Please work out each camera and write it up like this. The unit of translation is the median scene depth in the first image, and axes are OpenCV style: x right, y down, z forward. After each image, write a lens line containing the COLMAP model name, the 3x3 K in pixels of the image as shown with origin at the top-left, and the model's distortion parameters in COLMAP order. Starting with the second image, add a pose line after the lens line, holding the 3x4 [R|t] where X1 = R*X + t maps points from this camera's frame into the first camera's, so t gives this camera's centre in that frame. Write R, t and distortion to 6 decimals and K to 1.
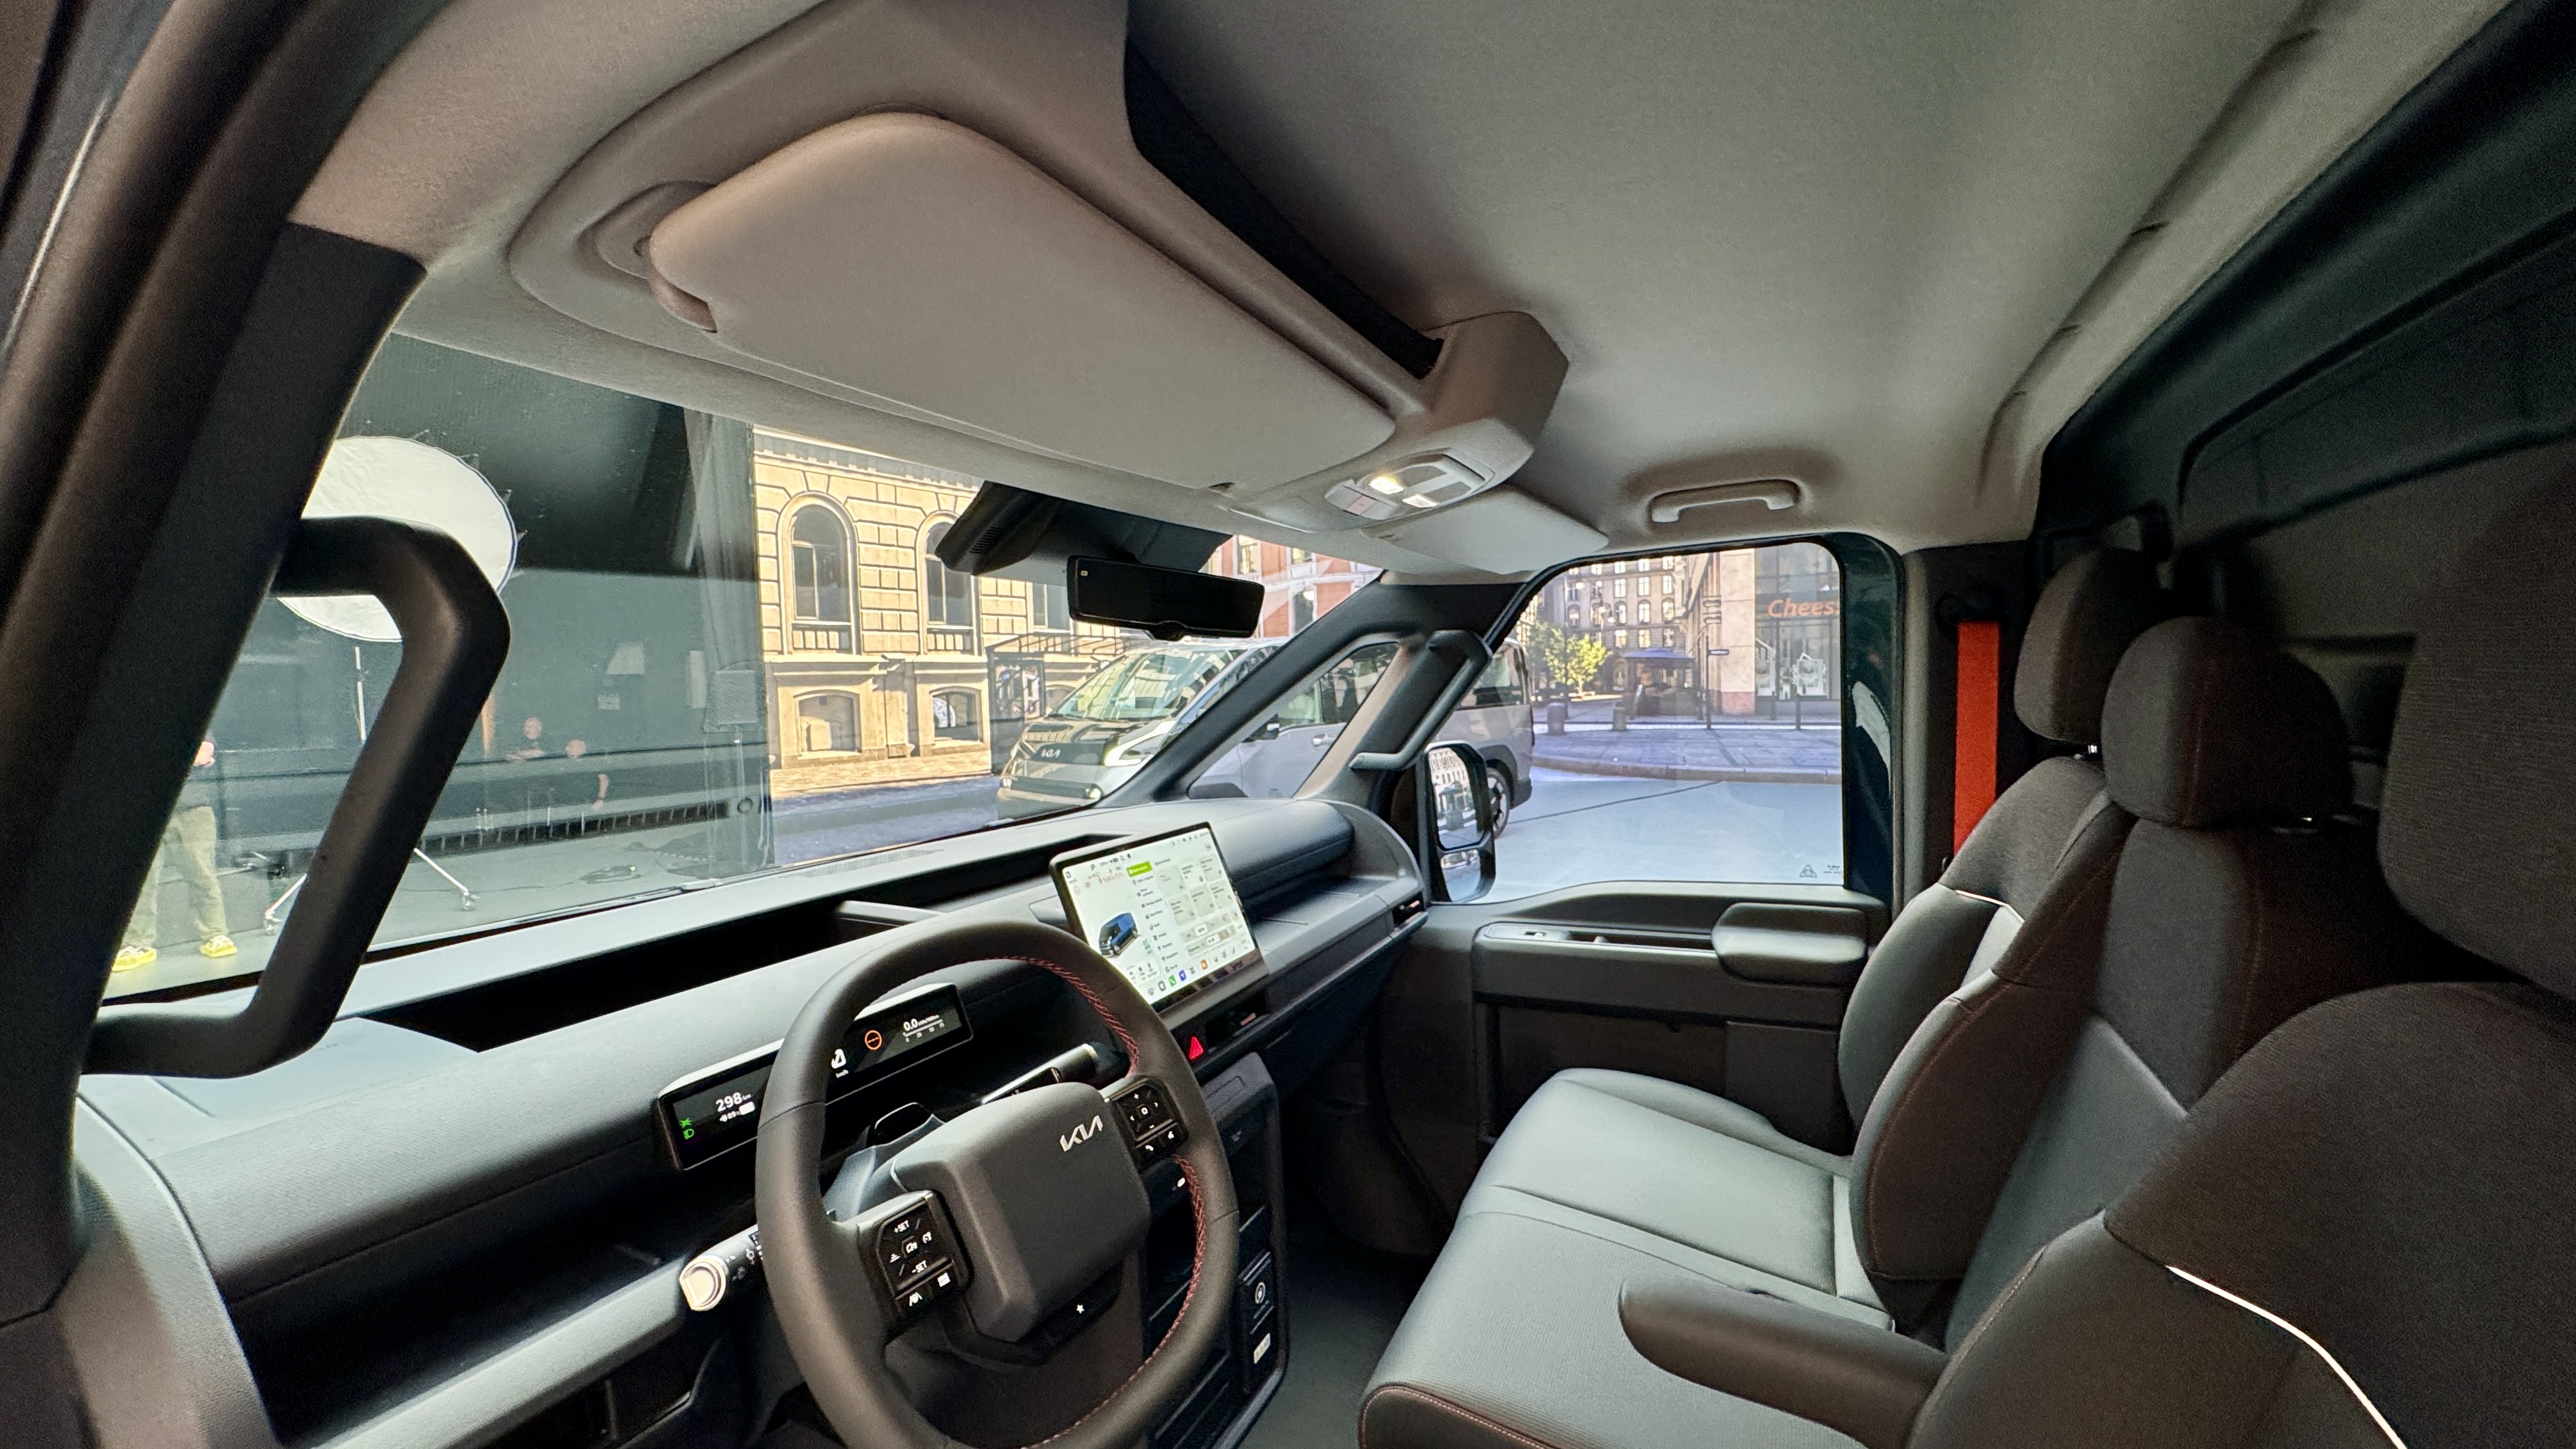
lens RADIAL K [[1026.8, 0, 1288.0], [0, 1026.8, 724.5], [0, 0, 1]] dist [-0.001686, -0.000102]
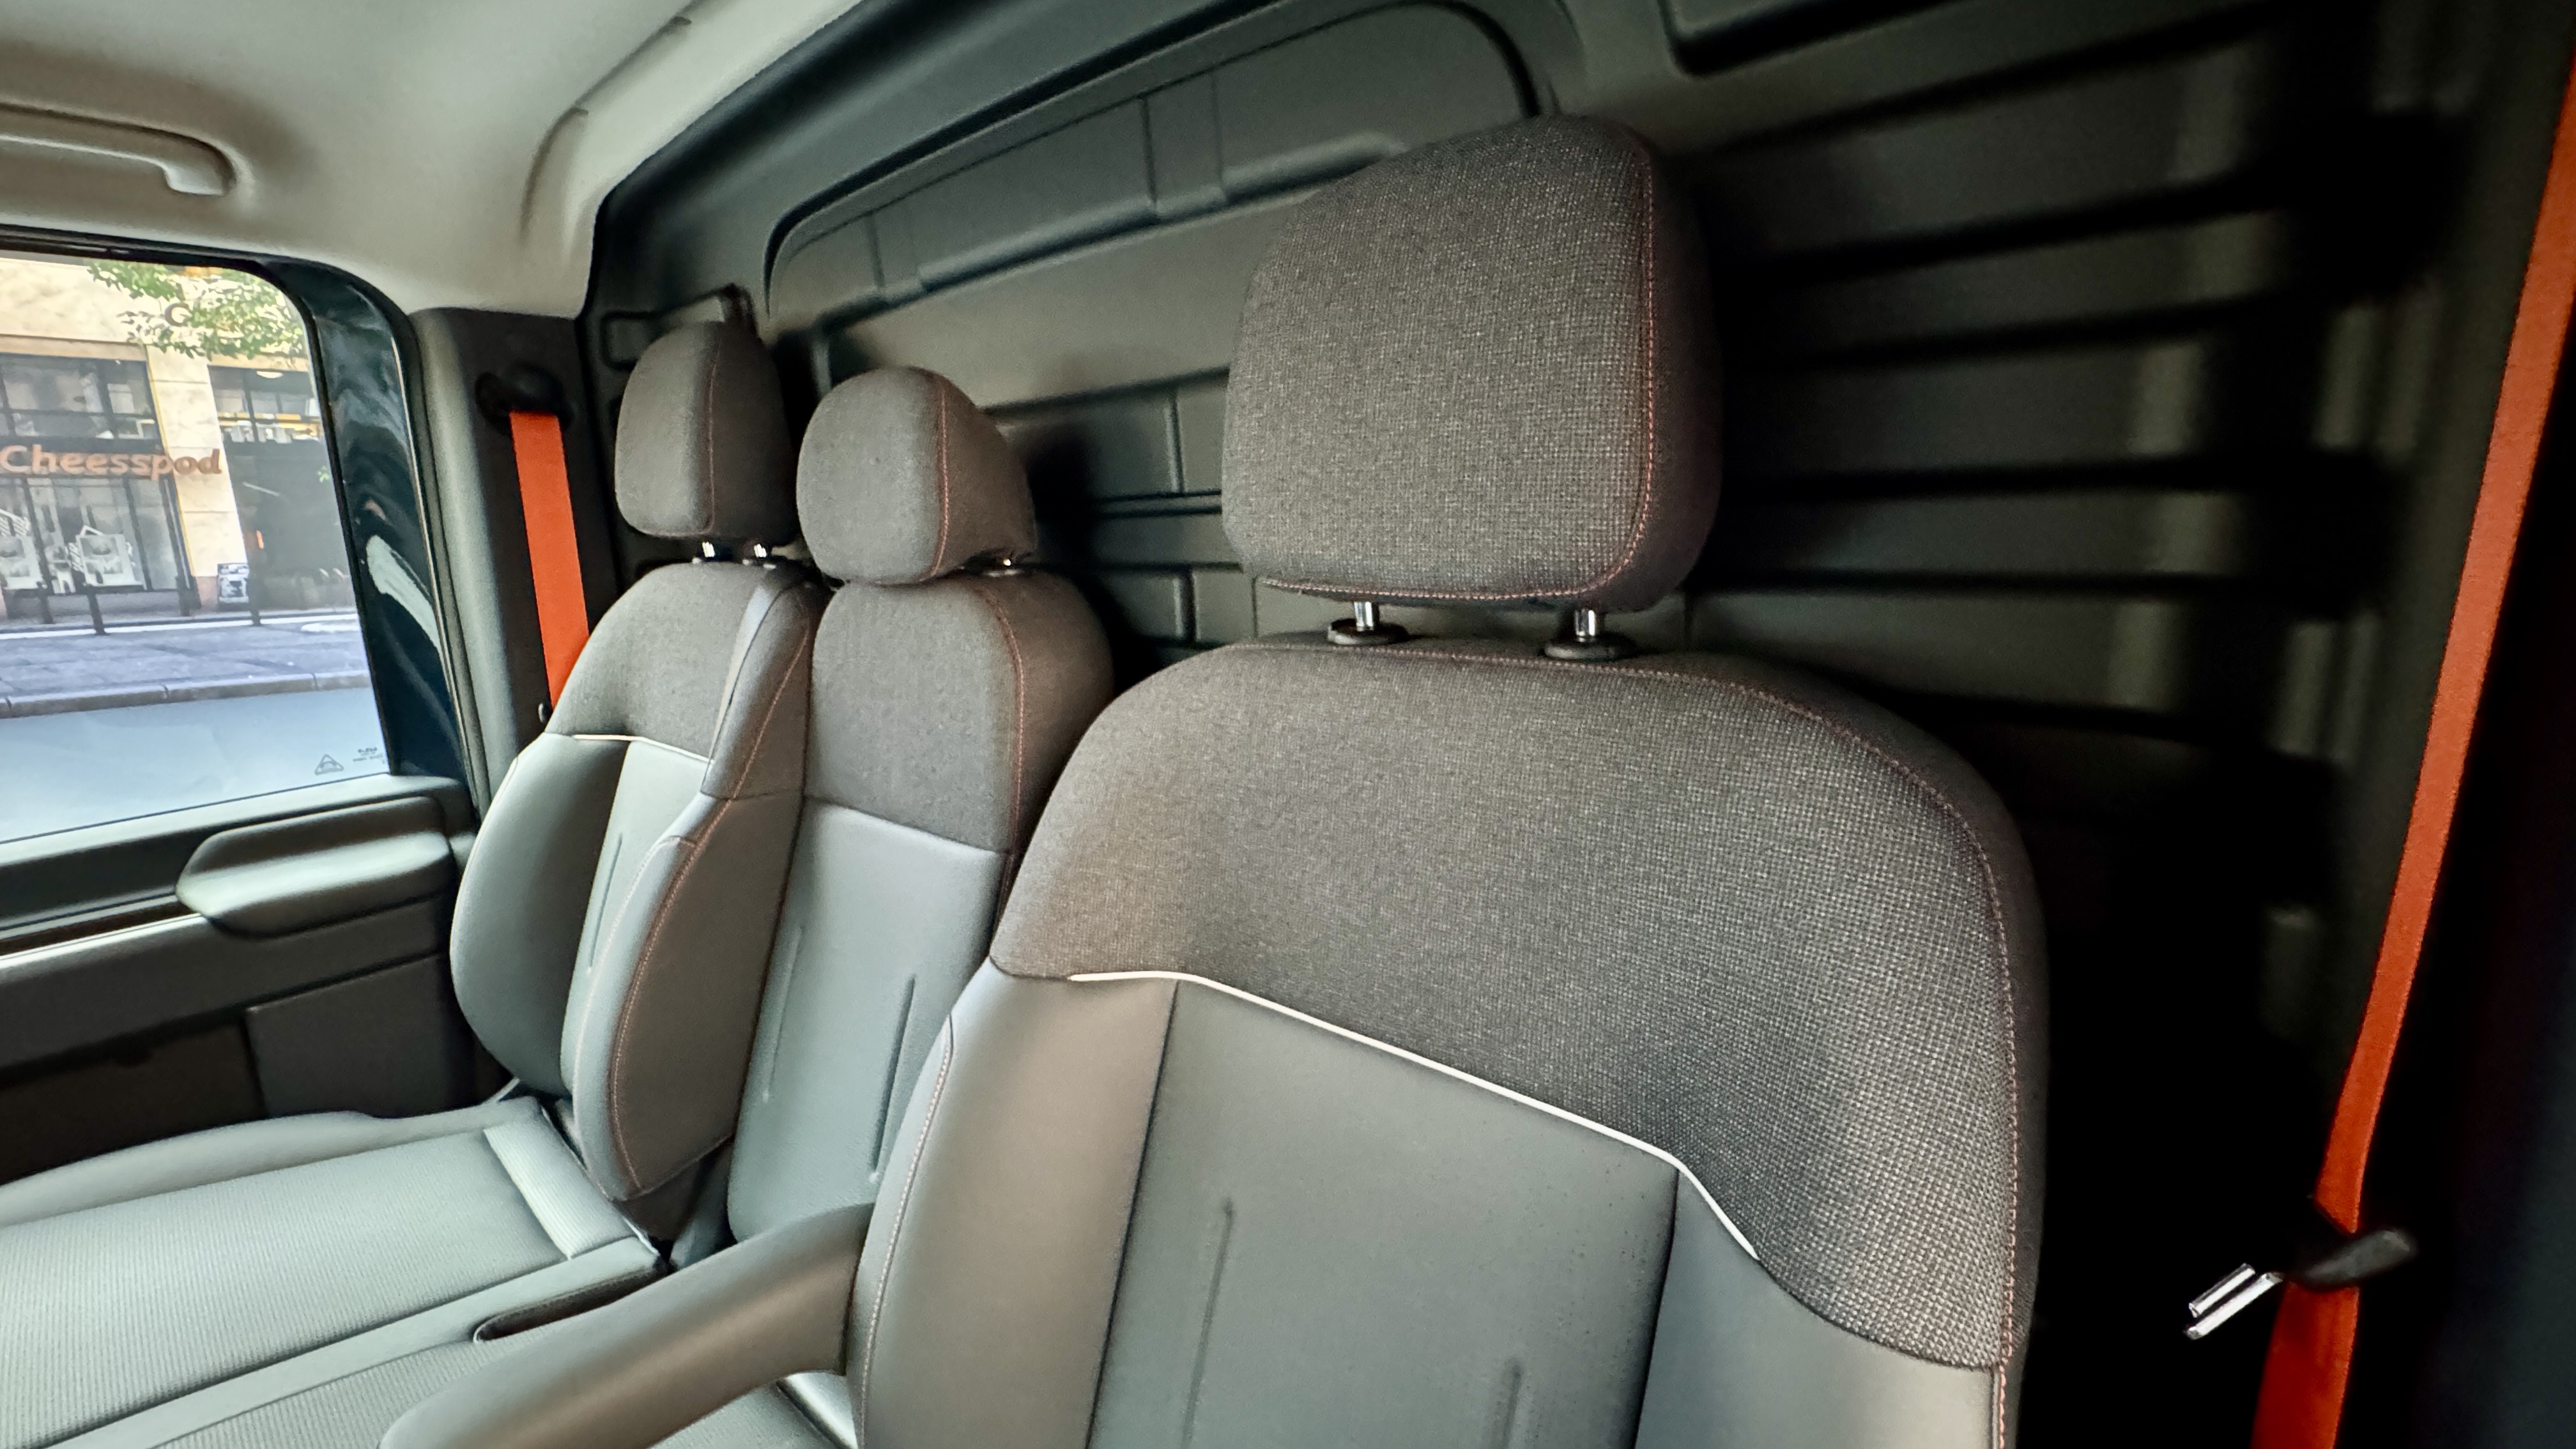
lens RADIAL K [[1026.8, 0, 1288.0], [0, 1026.8, 724.5], [0, 0, 1]] dist [-0.001686, -0.000102]
pose [[0.237667, -0.165368, 0.957167, -0.011944], [0.059931, 0.986021, 0.155472, 0.051850], [-0.969496, 0.020413, 0.244255, 0.207504]]
